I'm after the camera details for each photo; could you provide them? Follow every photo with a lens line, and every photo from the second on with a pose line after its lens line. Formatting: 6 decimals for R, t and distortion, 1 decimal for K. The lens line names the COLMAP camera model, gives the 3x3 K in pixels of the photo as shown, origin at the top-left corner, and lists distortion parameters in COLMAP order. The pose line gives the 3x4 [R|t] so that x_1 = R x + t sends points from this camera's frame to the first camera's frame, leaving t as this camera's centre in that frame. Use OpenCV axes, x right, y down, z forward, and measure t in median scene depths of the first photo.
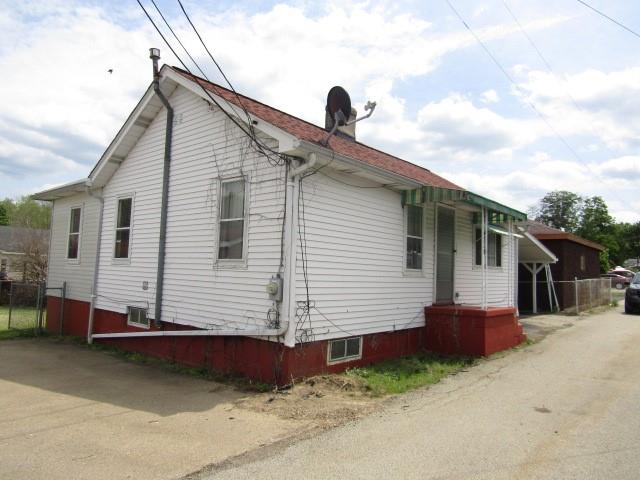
lens RADIAL K [[456.7, 0, 323.0], [0, 456.7, 239.9], [0, 0, 1]] dist [-0.007006, 0.001017]
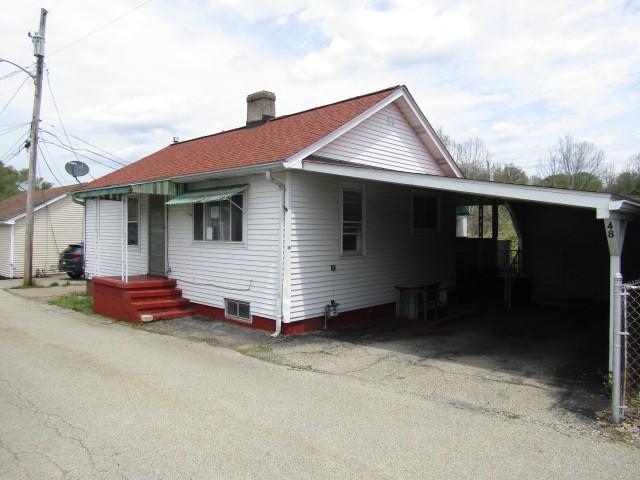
lens RADIAL K [[456.7, 0, 323.0], [0, 456.7, 239.9], [0, 0, 1]] dist [-0.007006, 0.001017]
pose [[-0.042988, -0.020897, -0.998857, 1.305787], [0.057478, 0.998074, -0.023354, 0.095691], [0.997421, -0.058417, -0.041704, 1.381232]]
